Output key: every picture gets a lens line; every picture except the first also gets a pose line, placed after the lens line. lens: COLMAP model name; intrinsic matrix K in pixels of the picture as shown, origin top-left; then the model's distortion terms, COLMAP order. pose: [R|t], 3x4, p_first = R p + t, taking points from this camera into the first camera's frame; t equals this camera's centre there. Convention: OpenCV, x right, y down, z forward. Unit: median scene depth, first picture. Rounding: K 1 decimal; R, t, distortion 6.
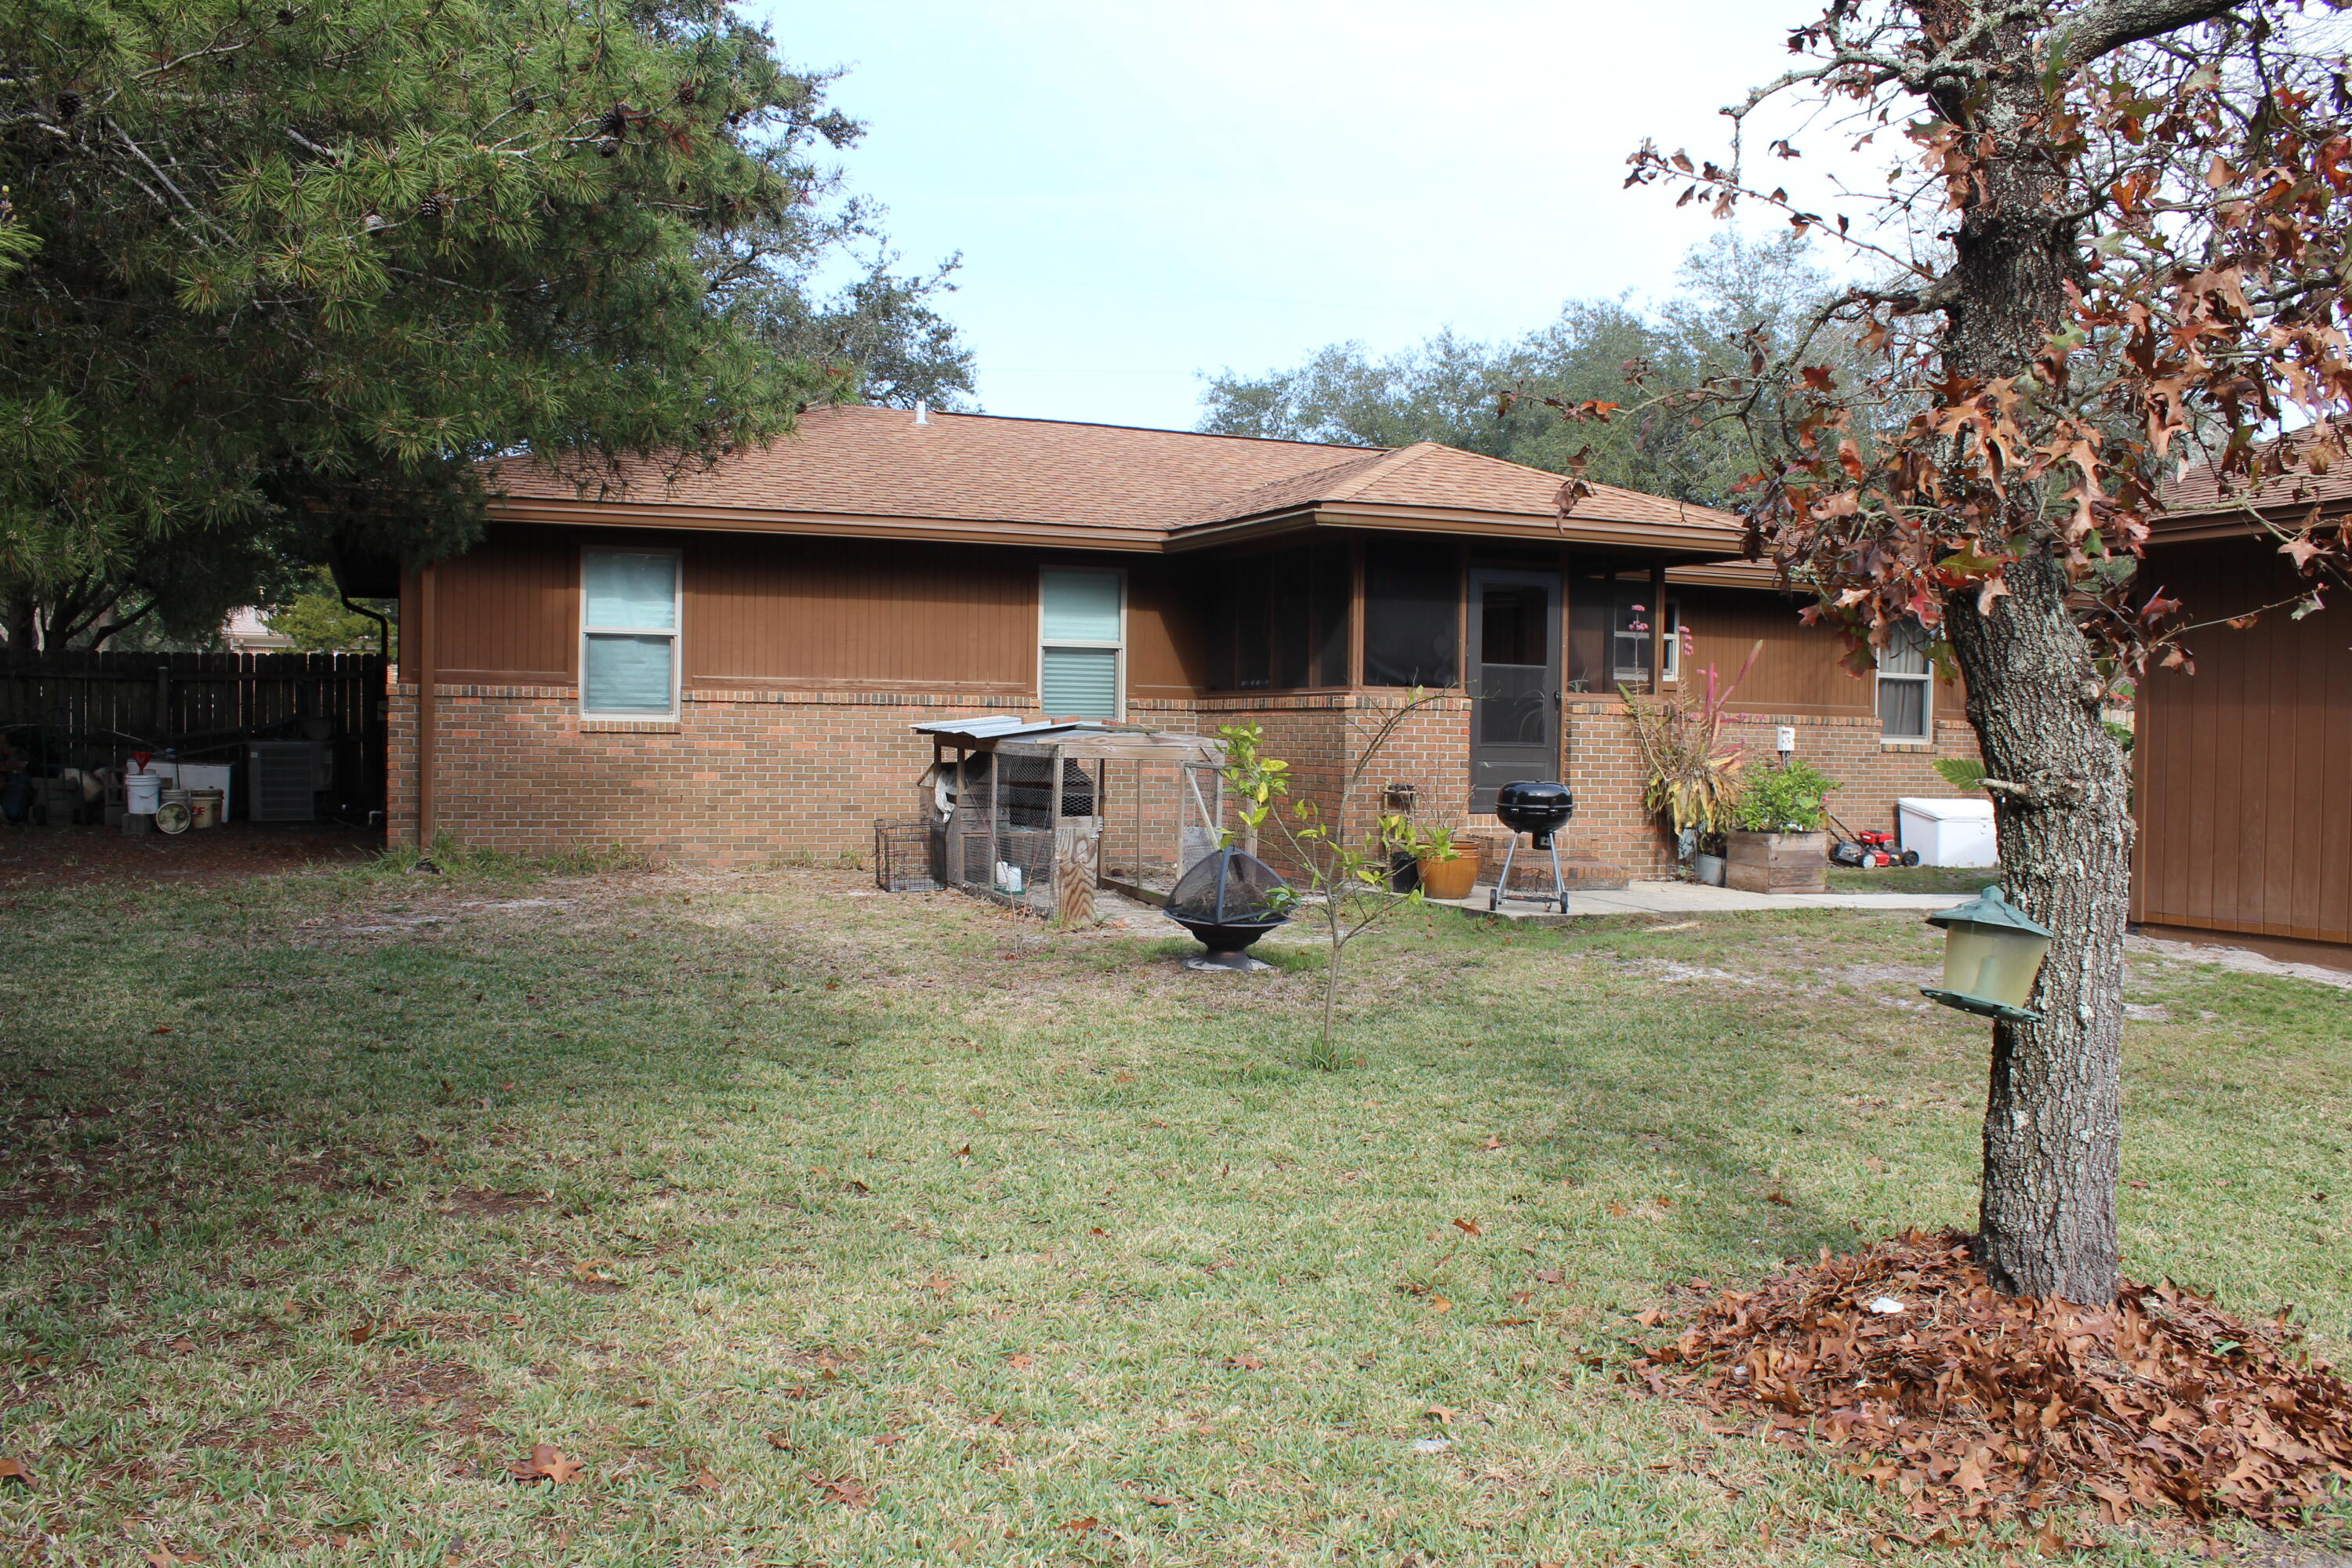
lens RADIAL K [[1923.6, 0, 1176.0], [0, 1923.6, 784.0], [0, 0, 1]] dist [-0.109162, 0.001487]
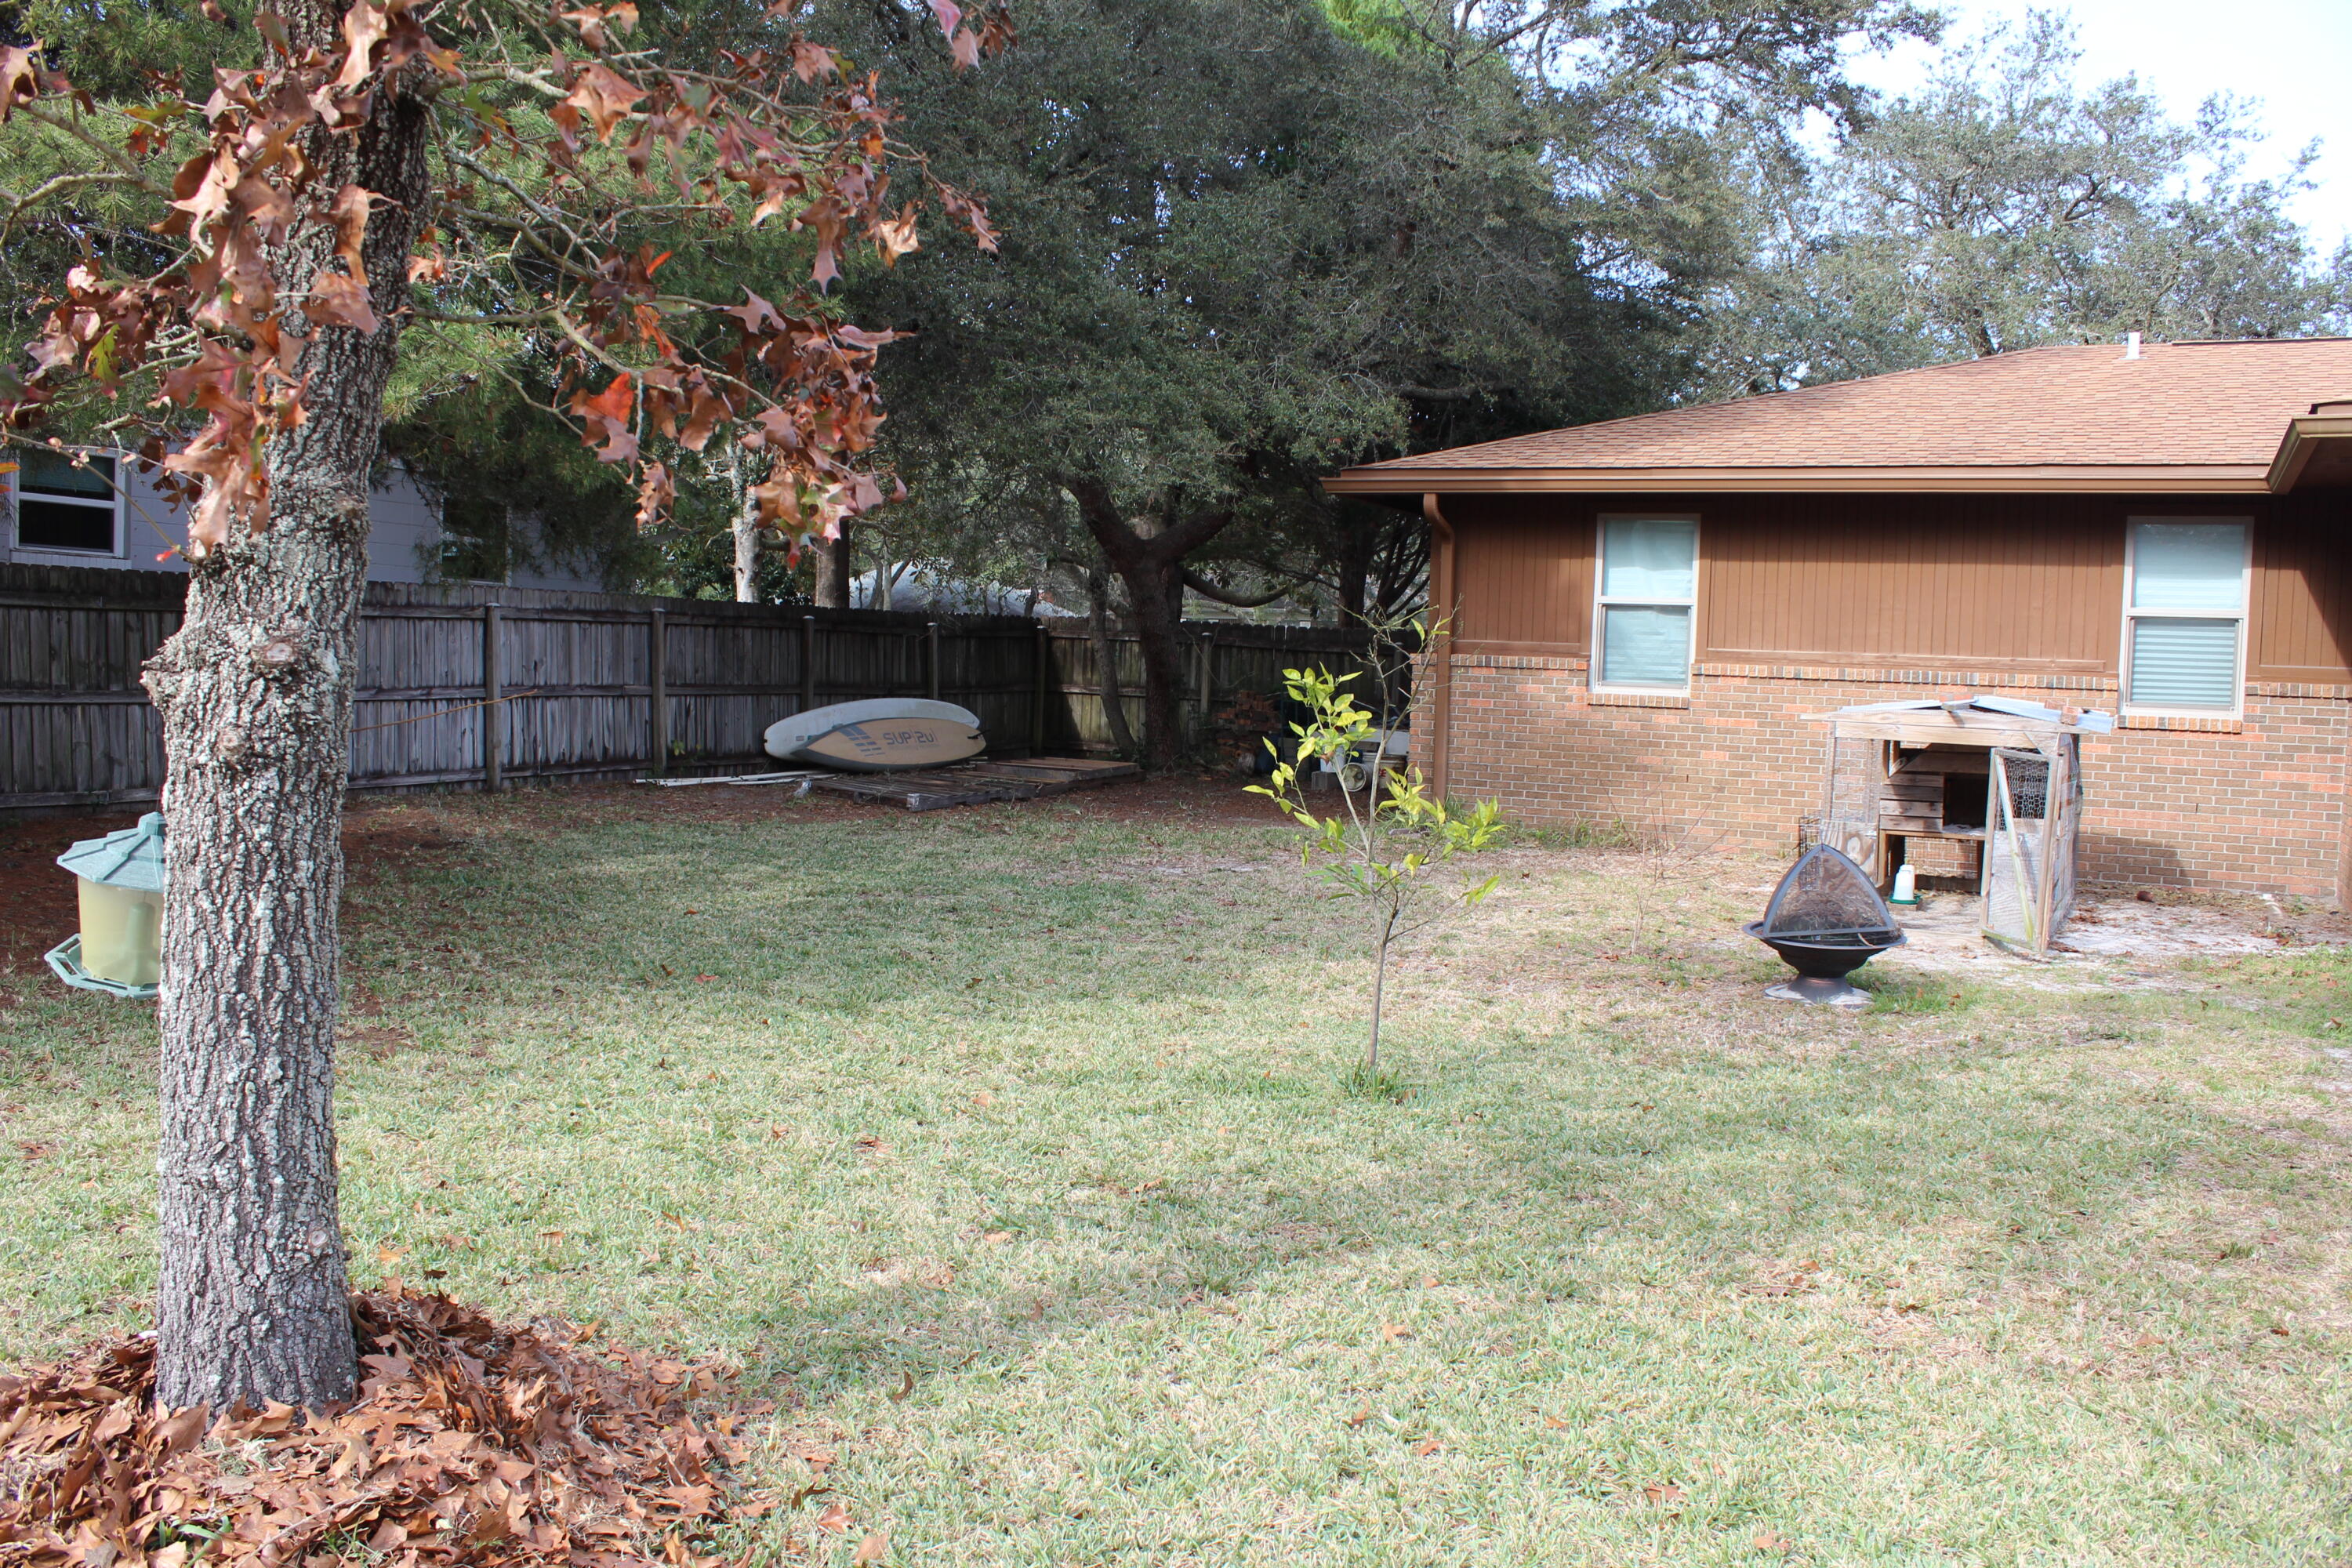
lens RADIAL K [[1958.5, 0, 1176.0], [0, 1958.5, 784.0], [0, 0, 1]] dist [-0.171999, 0.164711]
pose [[0.636390, 0.048744, -0.769825, 0.318426], [-0.049297, 0.998531, 0.022473, 0.001625], [0.769790, 0.023648, 0.637859, 0.192668]]
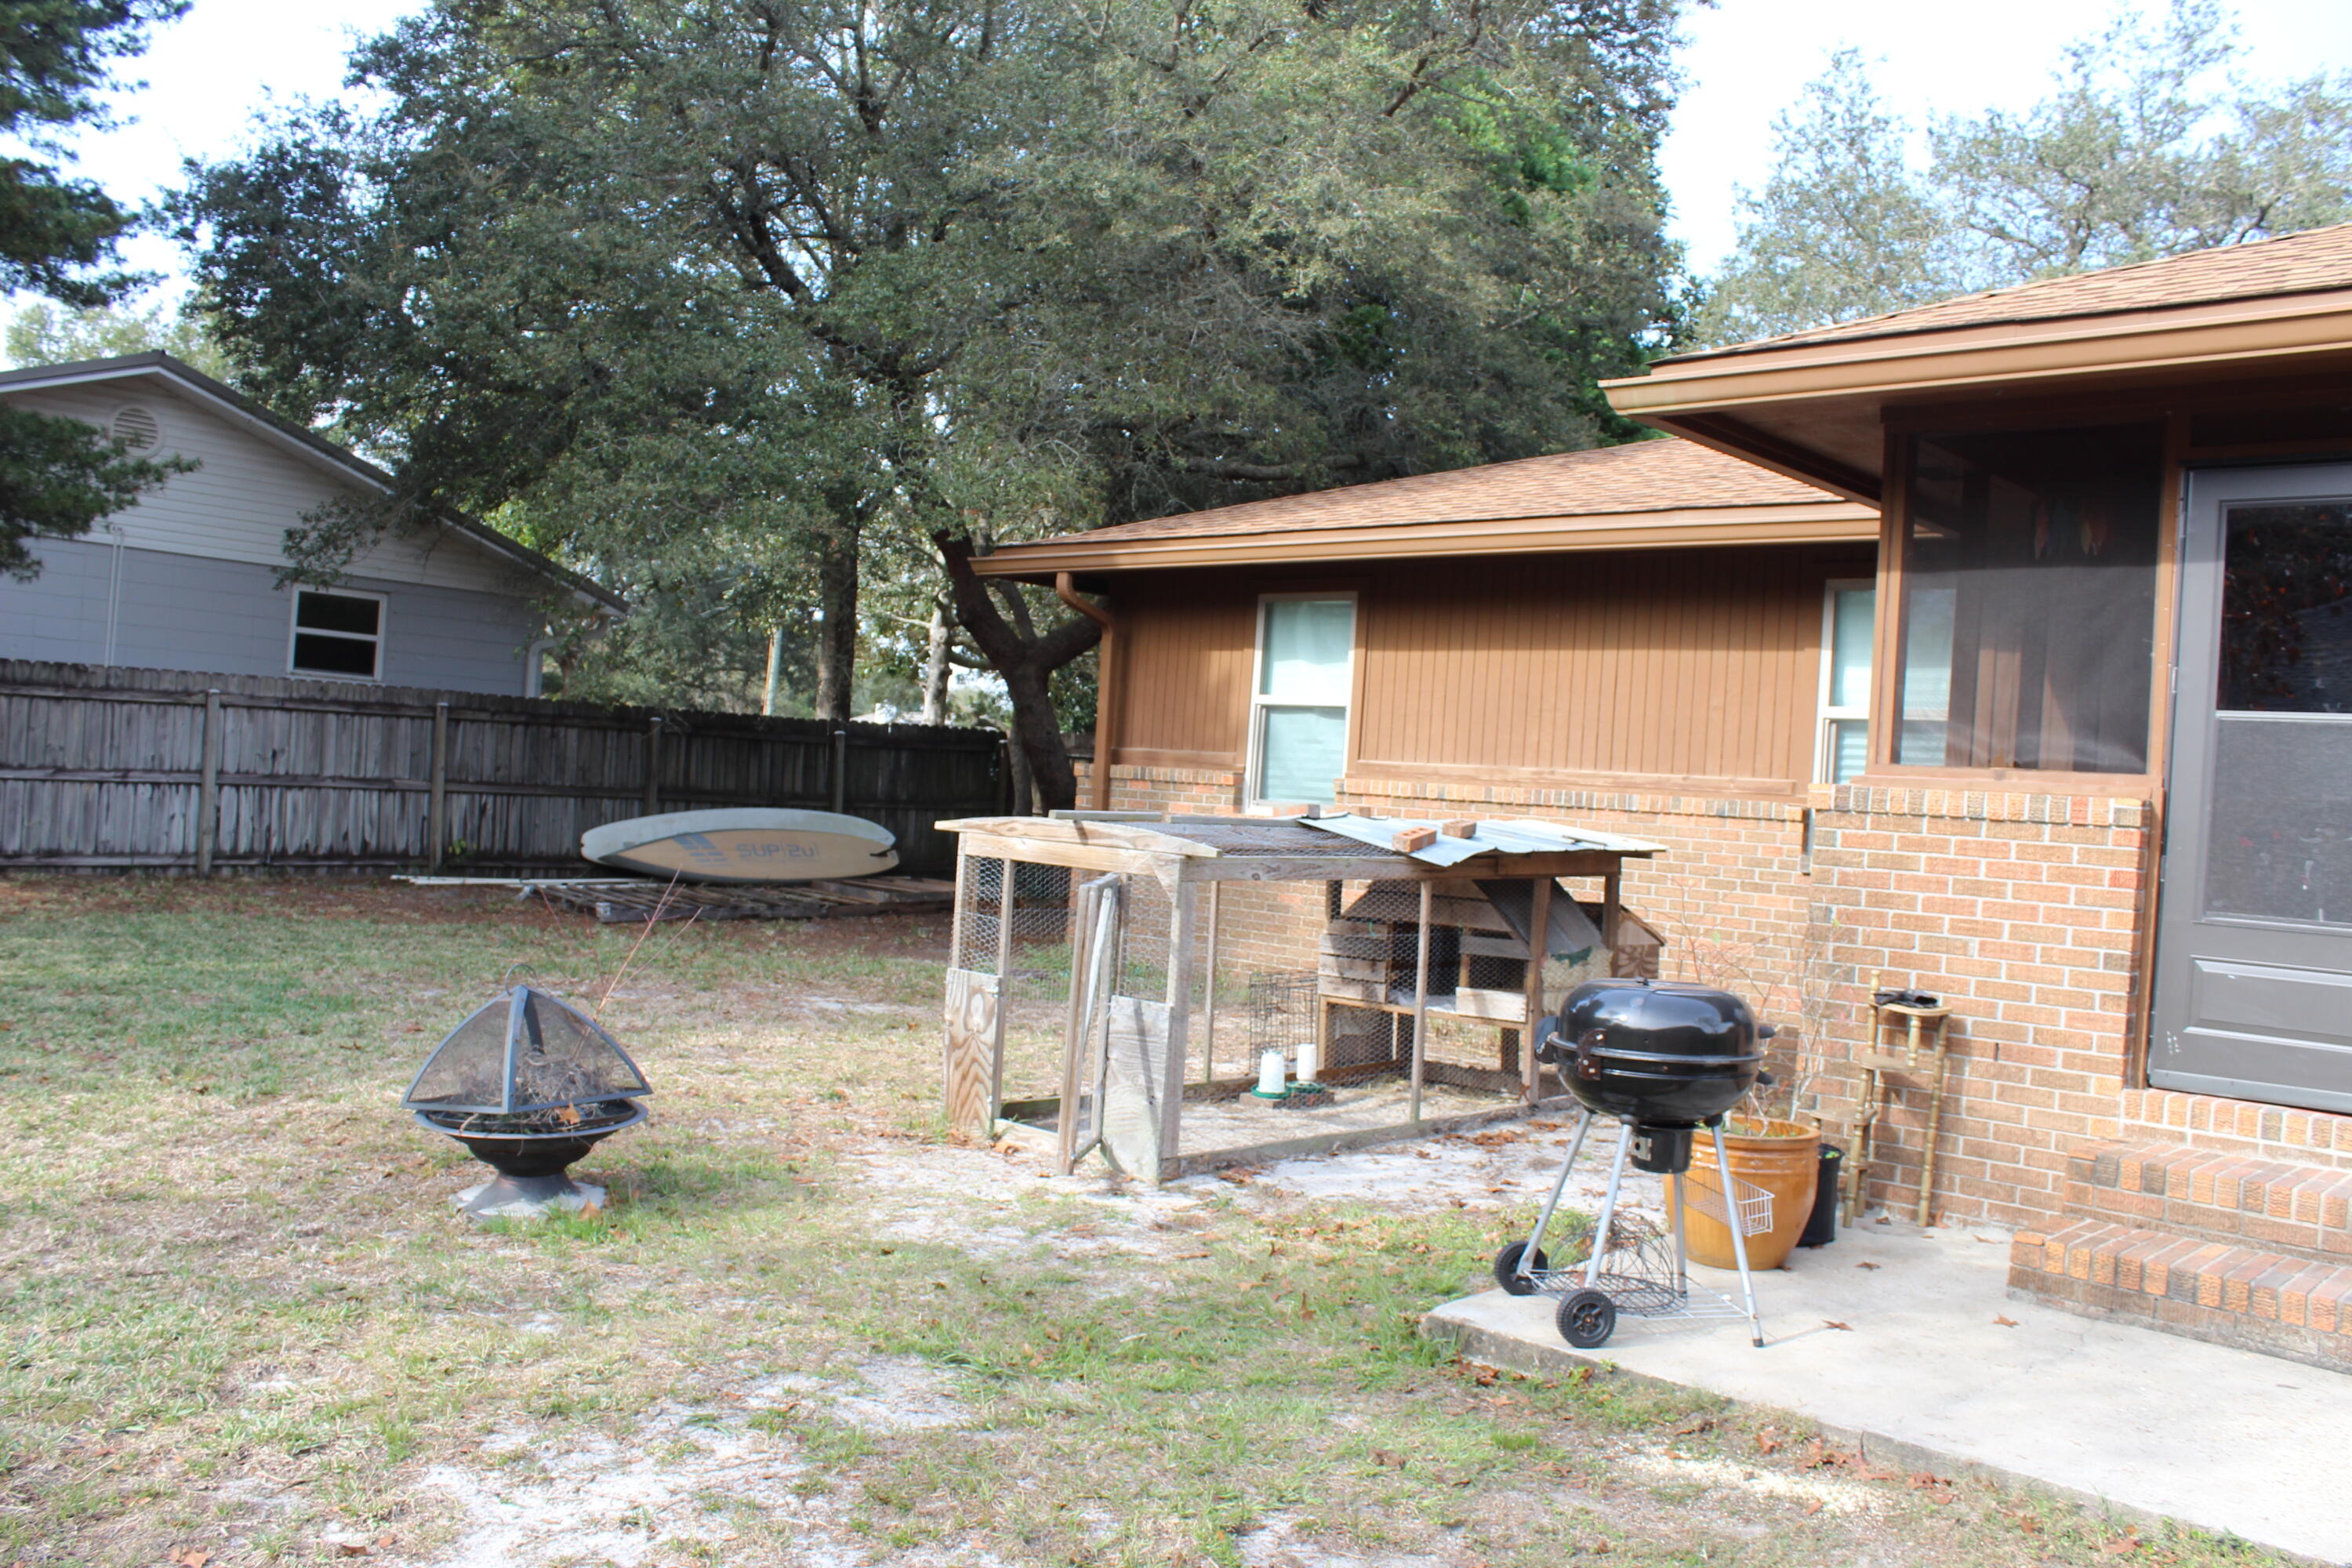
lens RADIAL K [[1958.5, 0, 1176.0], [0, 1958.5, 784.0], [0, 0, 1]] dist [-0.171999, 0.164711]
pose [[0.385385, 0.005841, -0.922737, 0.423917], [-0.088487, 0.995606, -0.030654, -0.017839], [0.918503, 0.093464, 0.384208, 0.645849]]
